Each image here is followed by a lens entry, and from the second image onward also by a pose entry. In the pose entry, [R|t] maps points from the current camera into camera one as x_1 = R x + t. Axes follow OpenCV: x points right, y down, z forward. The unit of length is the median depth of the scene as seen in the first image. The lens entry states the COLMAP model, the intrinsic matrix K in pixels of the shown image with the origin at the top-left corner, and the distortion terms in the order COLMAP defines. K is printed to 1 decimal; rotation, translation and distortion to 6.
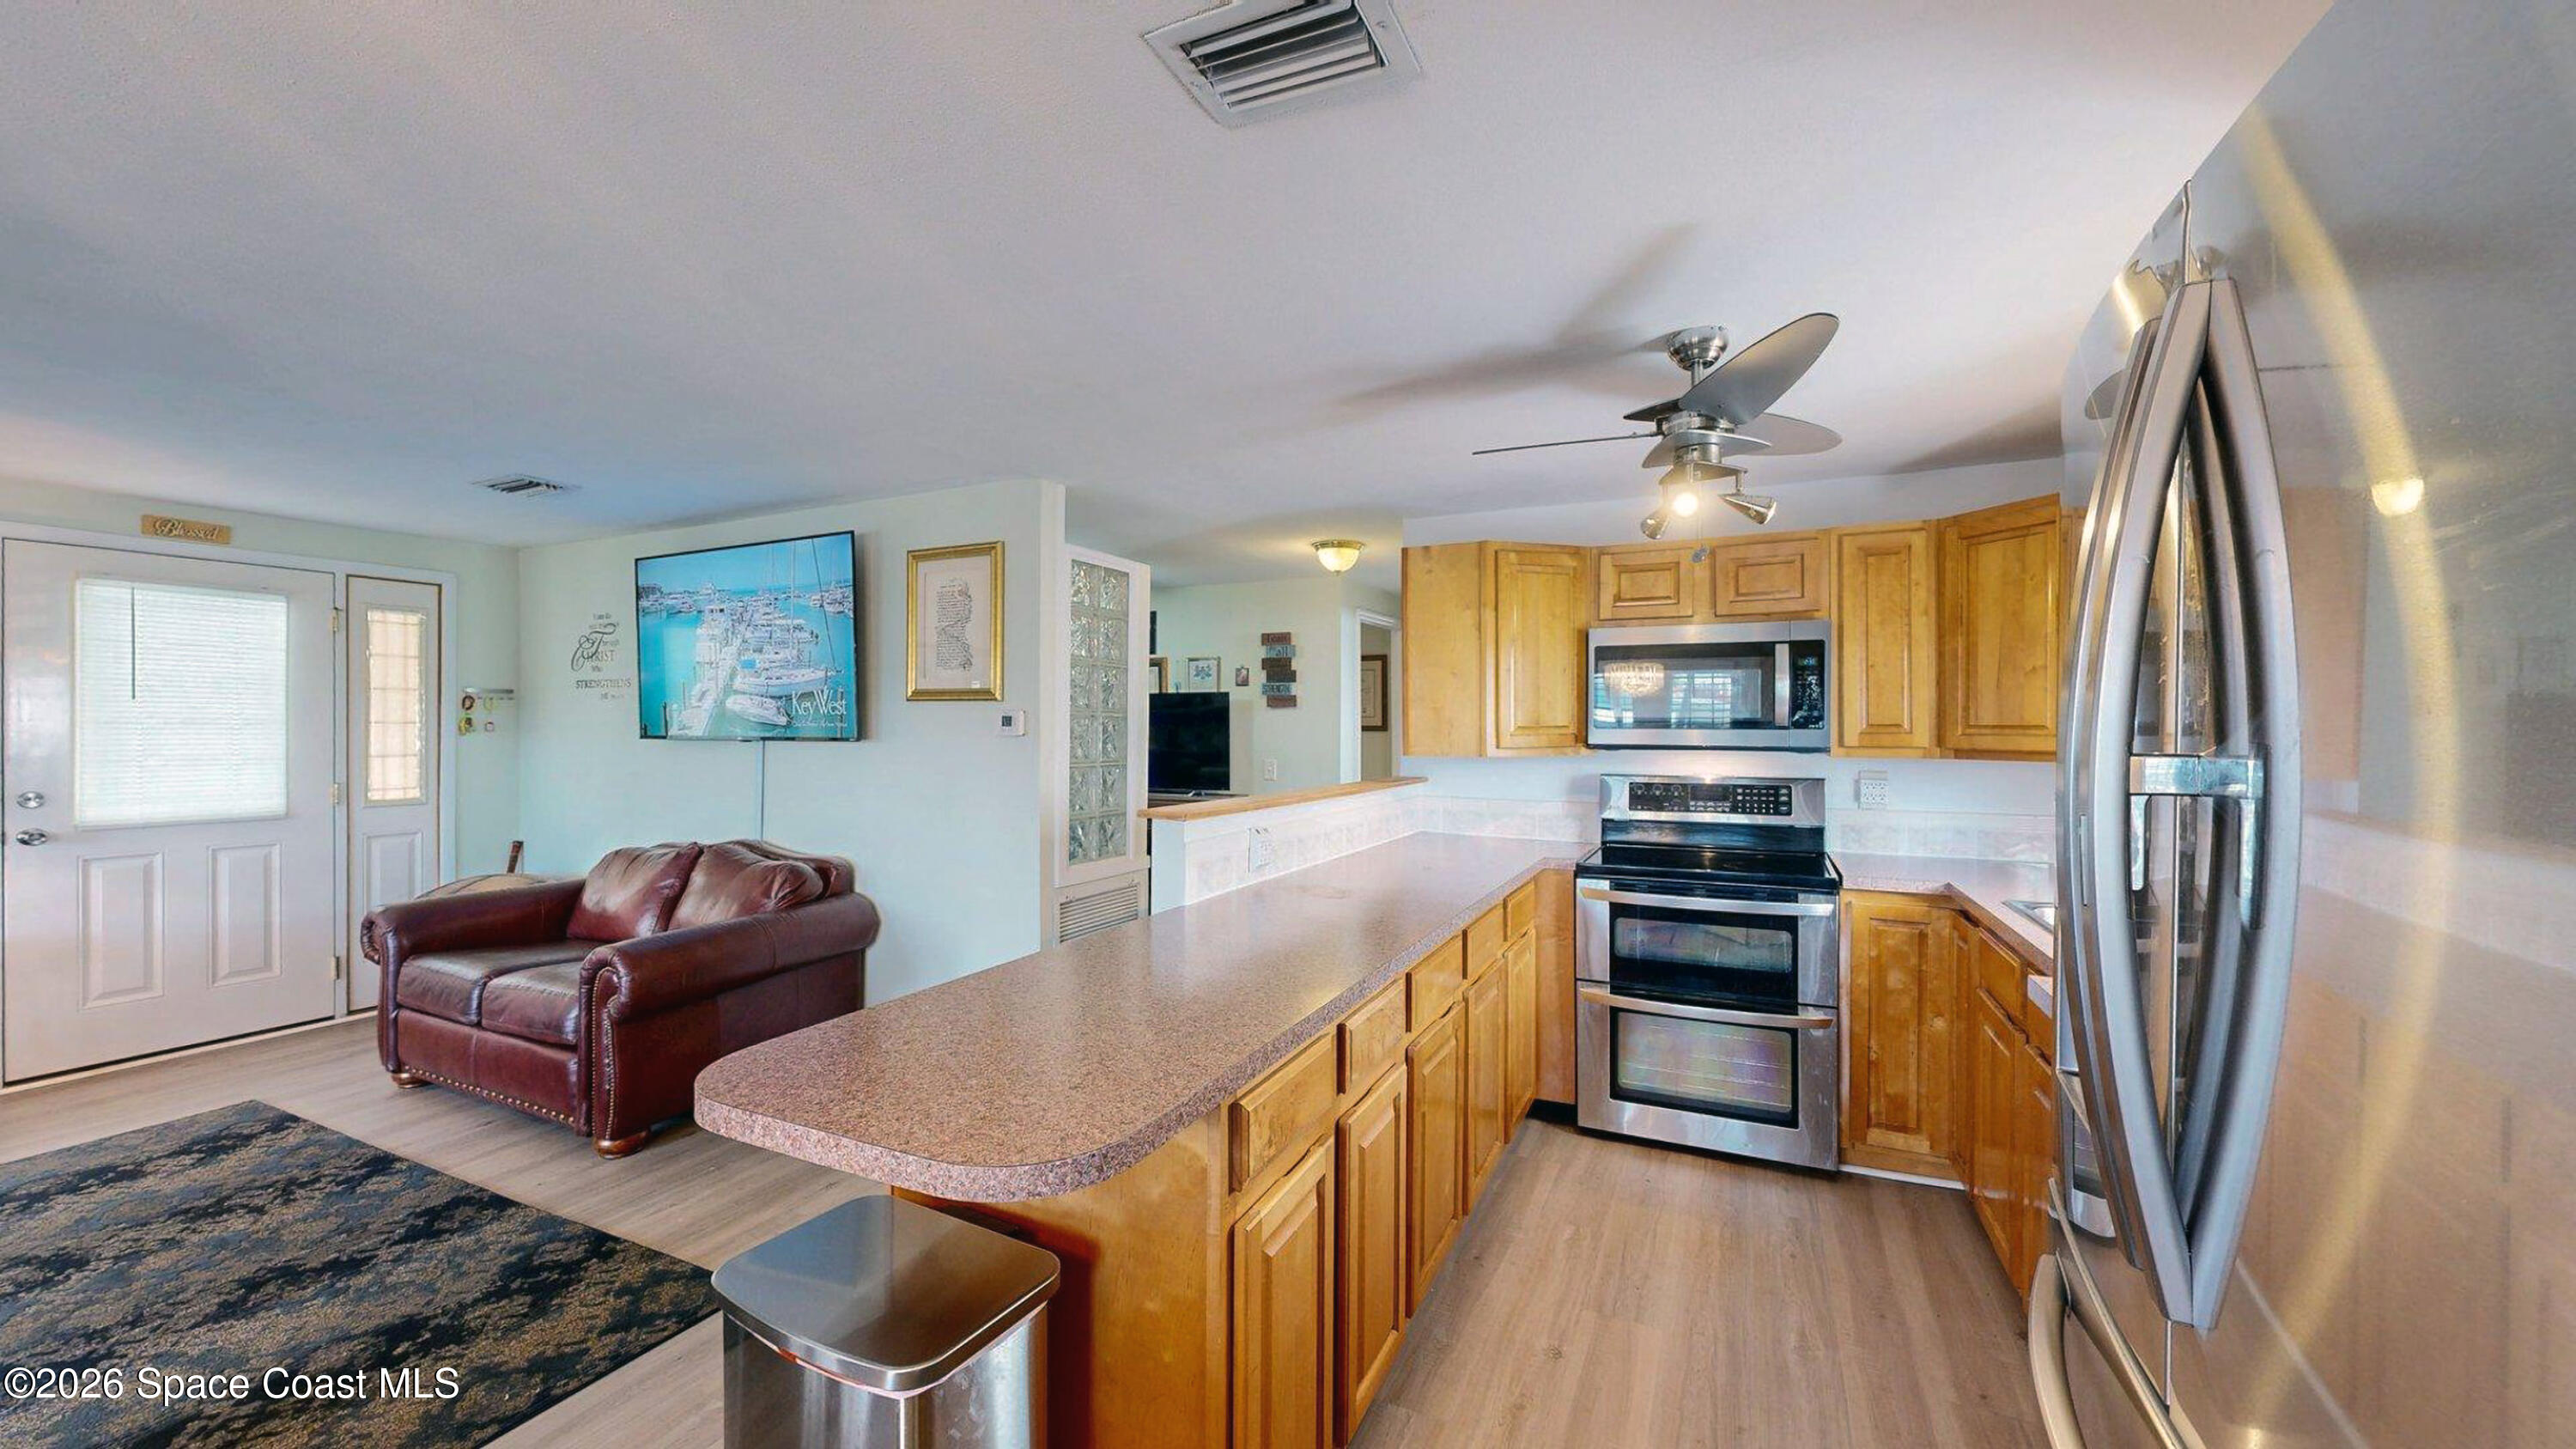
lens RADIAL K [[945.7, 0, 1287.9], [0, 945.7, 726.2], [0, 0, 1]] dist [0.000666, 0.000181]
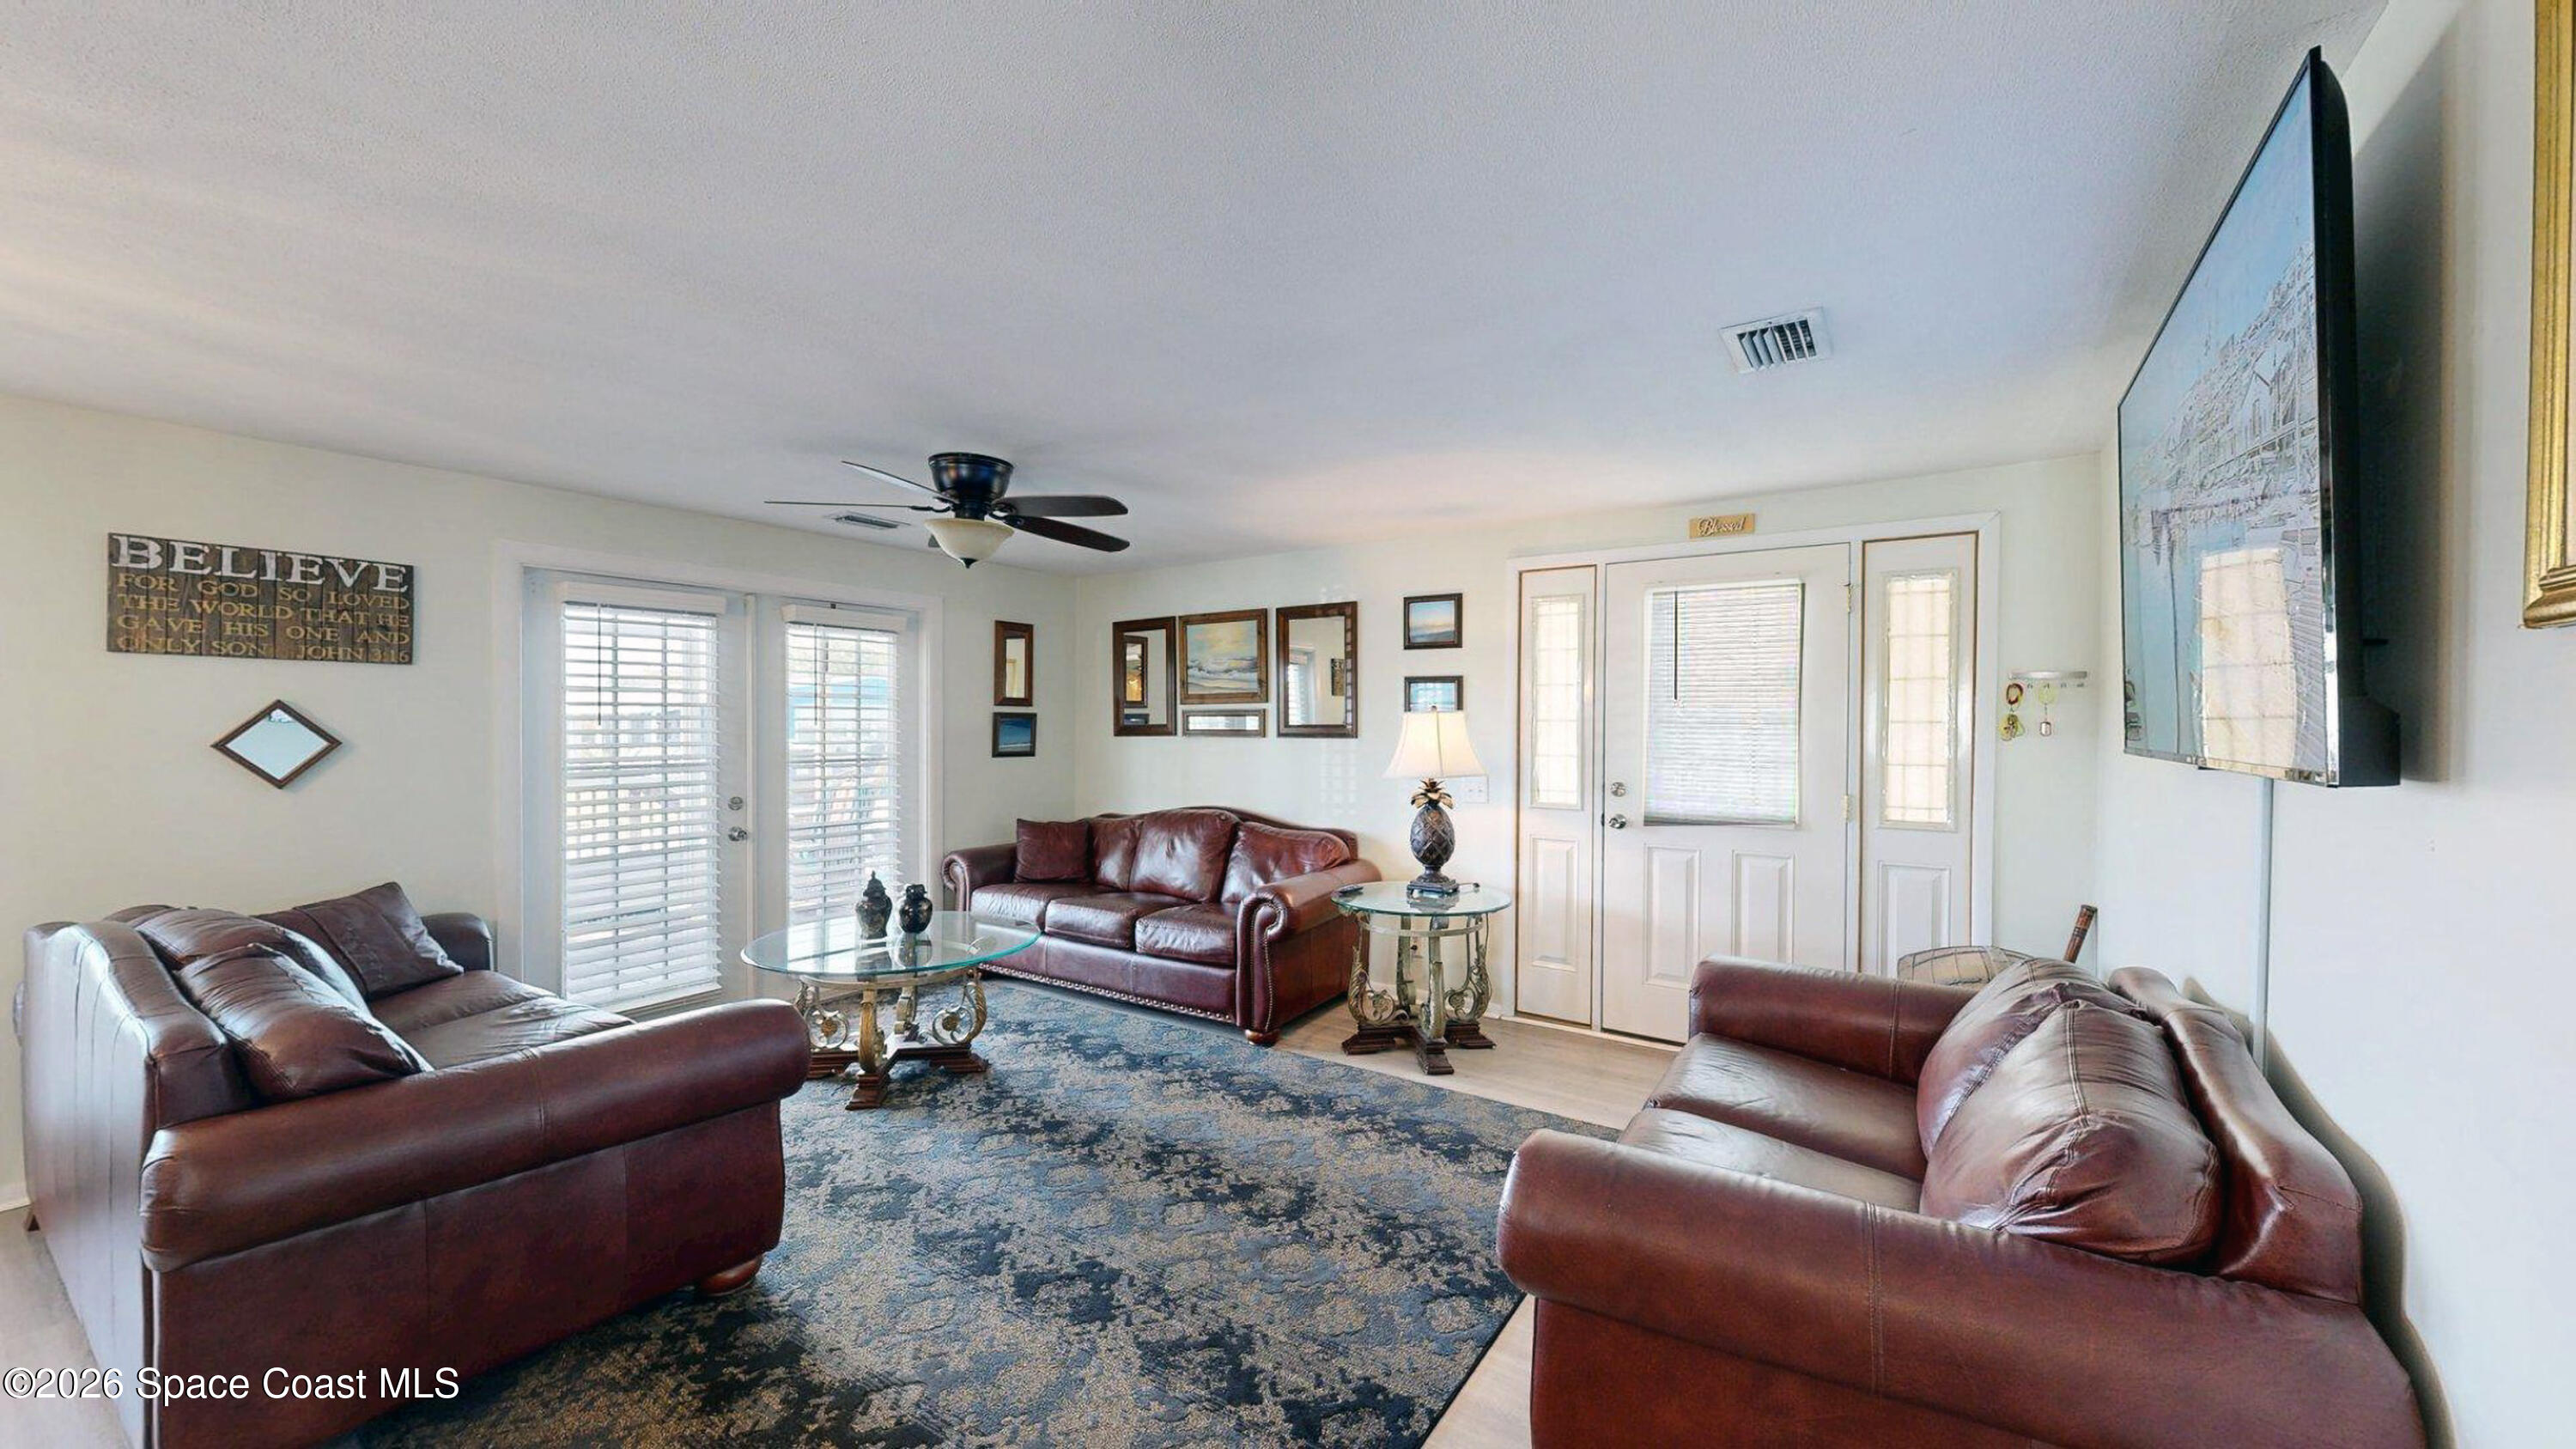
lens RADIAL K [[945.7, 0, 1287.9], [0, 945.7, 731.3], [0, 0, 1]] dist [0.000666, 0.000181]
pose [[-0.146632, 0.009842, -0.989142, -0.138429], [-0.005349, 0.999928, 0.010743, -0.002187], [0.989177, 0.006866, -0.146569, 0.782784]]
